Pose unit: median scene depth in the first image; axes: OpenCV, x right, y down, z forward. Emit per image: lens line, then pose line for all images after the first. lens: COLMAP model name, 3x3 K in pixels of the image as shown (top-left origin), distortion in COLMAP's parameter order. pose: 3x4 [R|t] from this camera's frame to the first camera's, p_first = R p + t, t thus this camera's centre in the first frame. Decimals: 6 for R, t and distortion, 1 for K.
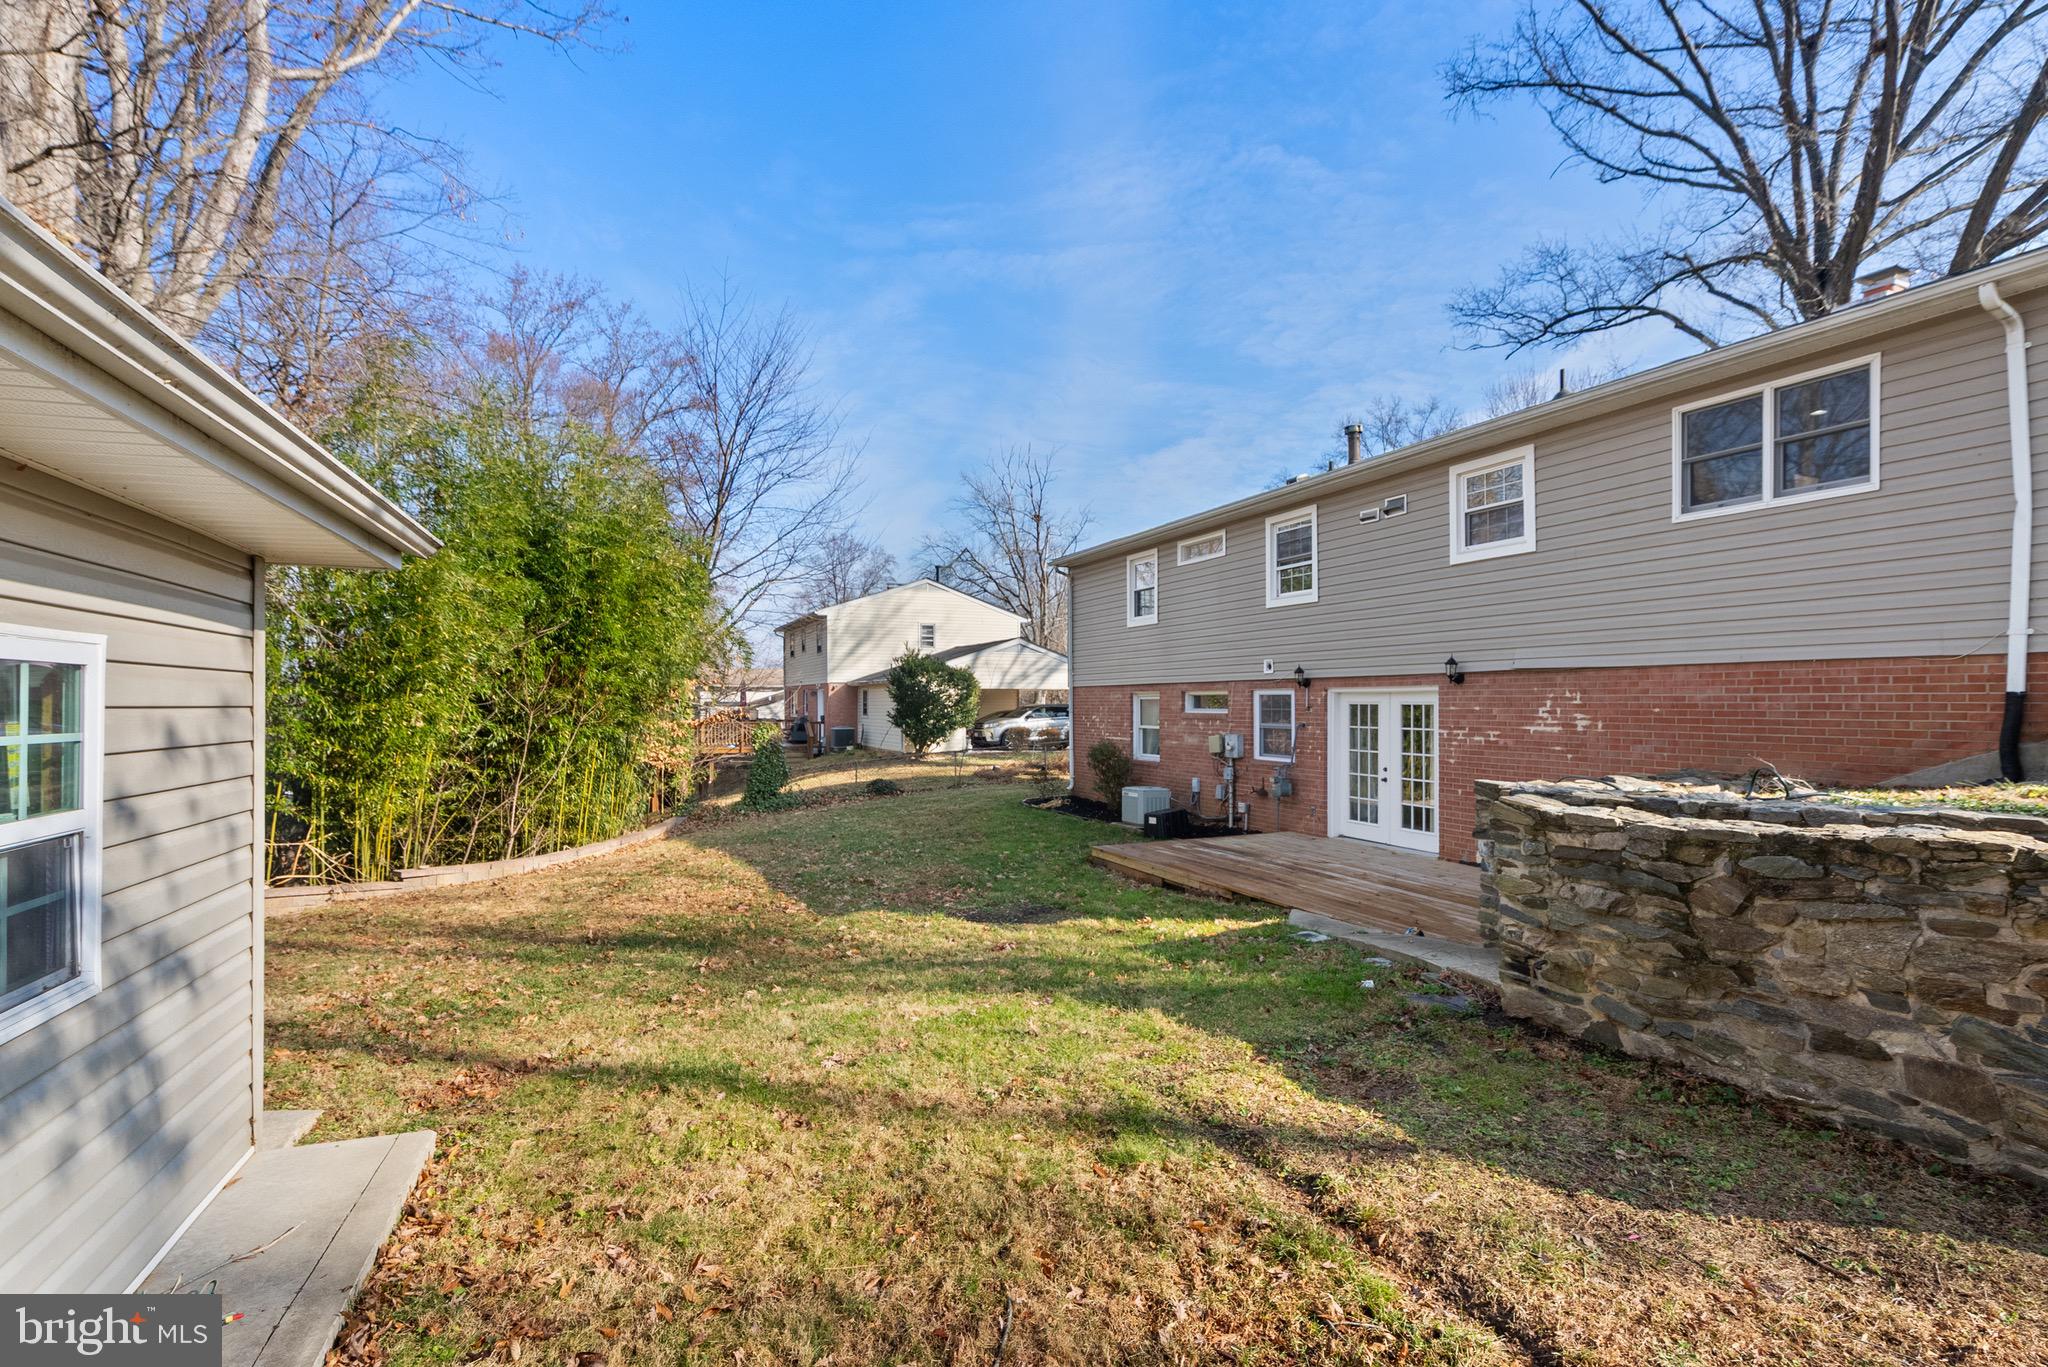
lens RADIAL K [[938.7, 0, 1034.3], [0, 938.7, 691.4], [0, 0, 1]] dist [0.000371, 0.002735]
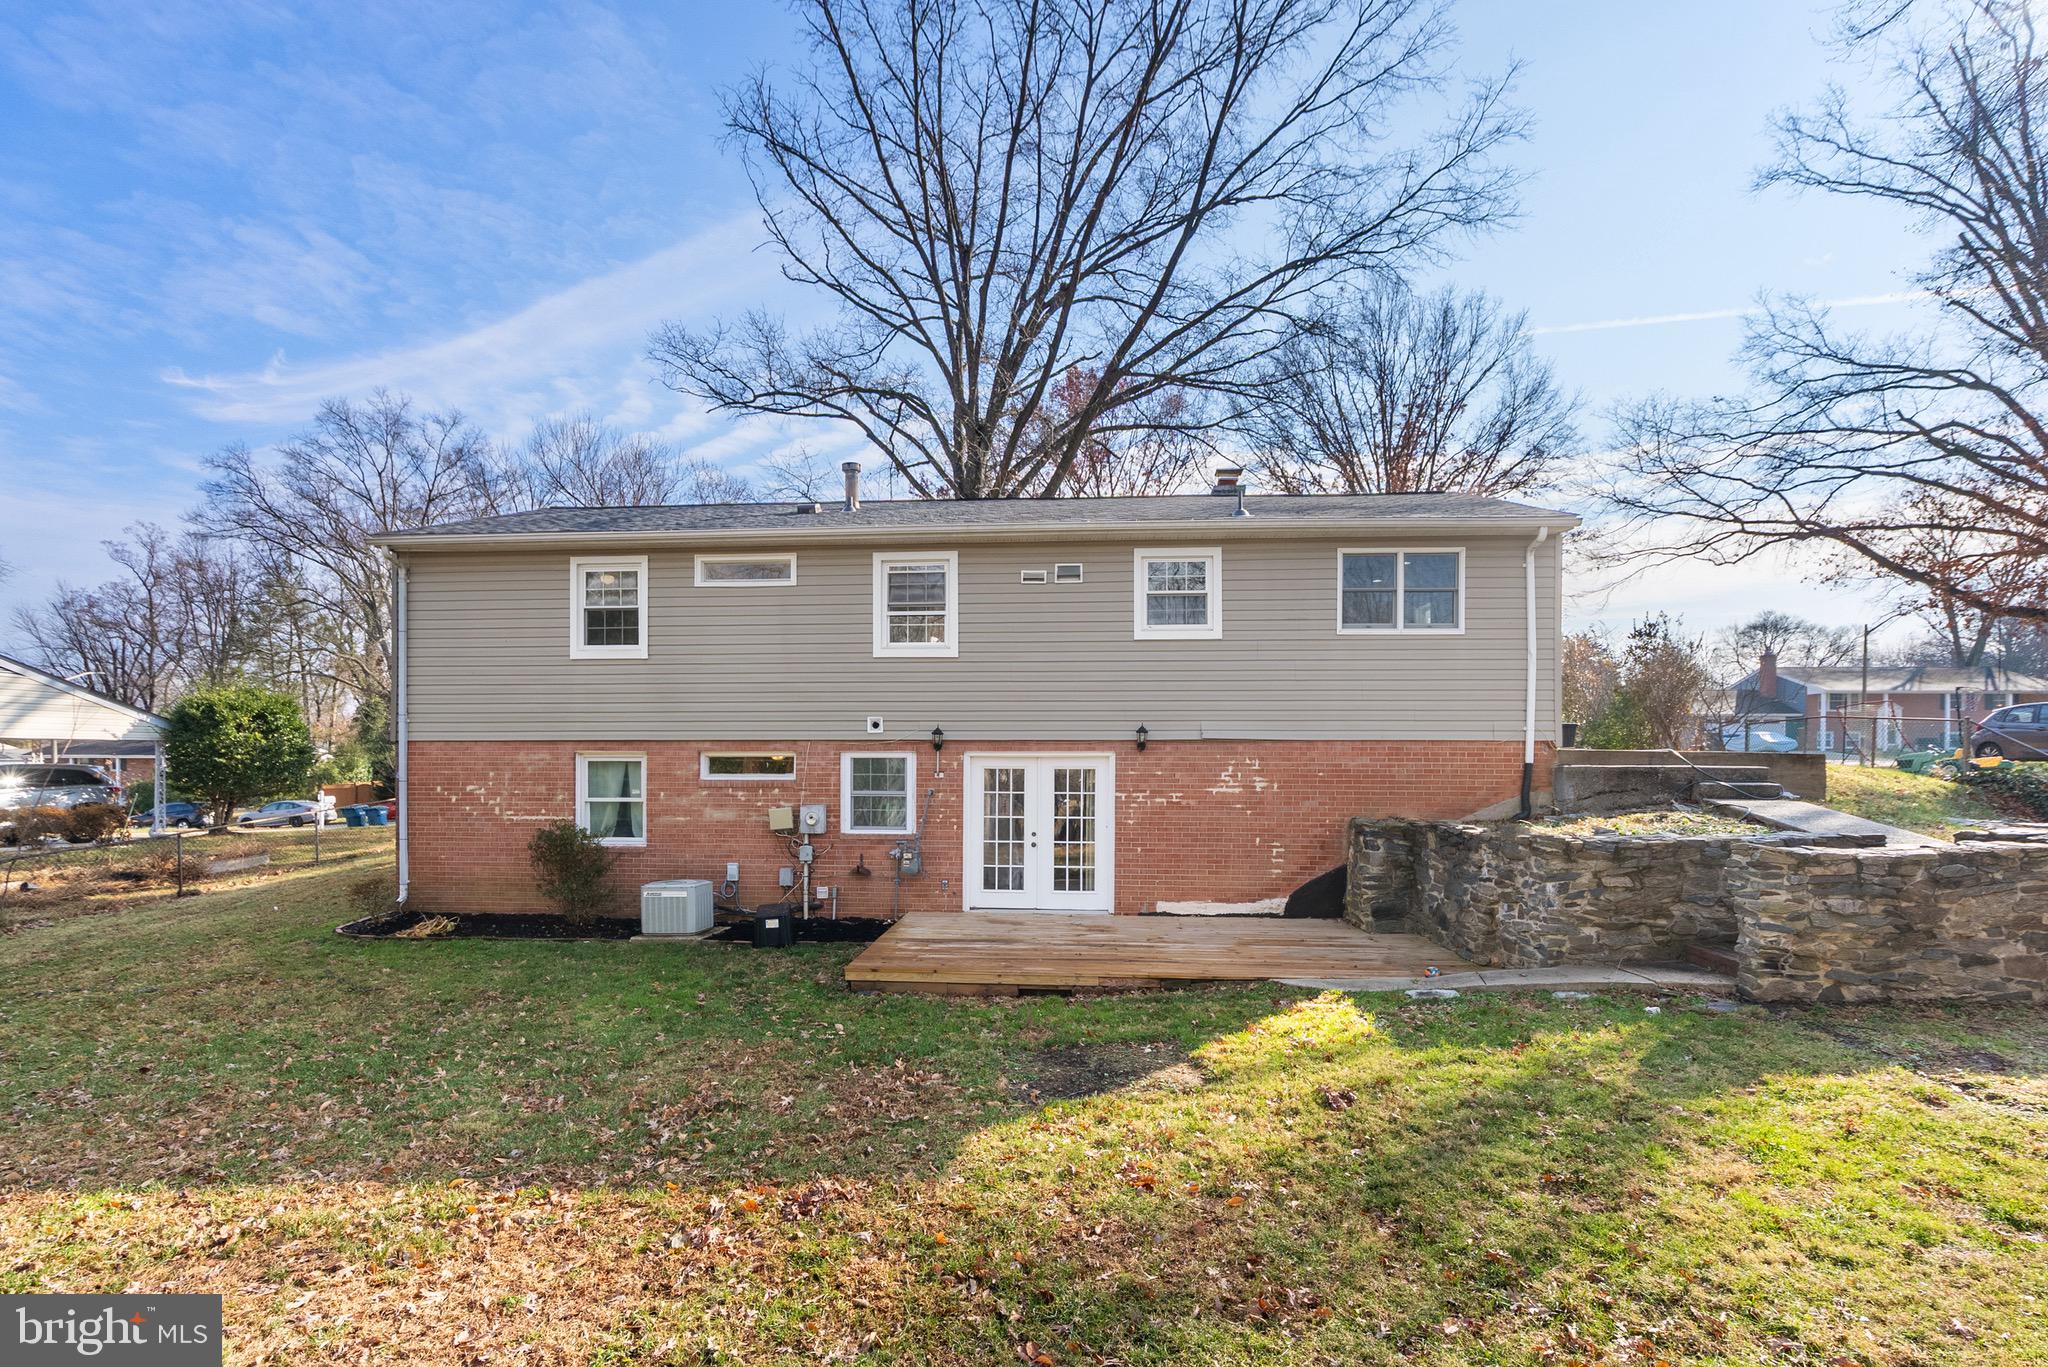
lens RADIAL K [[938.7, 0, 1081.8], [0, 938.7, 762.8], [0, 0, 1]] dist [0.000371, 0.002735]
pose [[0.484331, -0.005011, 0.874871, -0.506084], [-0.012995, 0.999832, 0.012920, -0.006651], [-0.874788, -0.017626, 0.484185, 0.507297]]
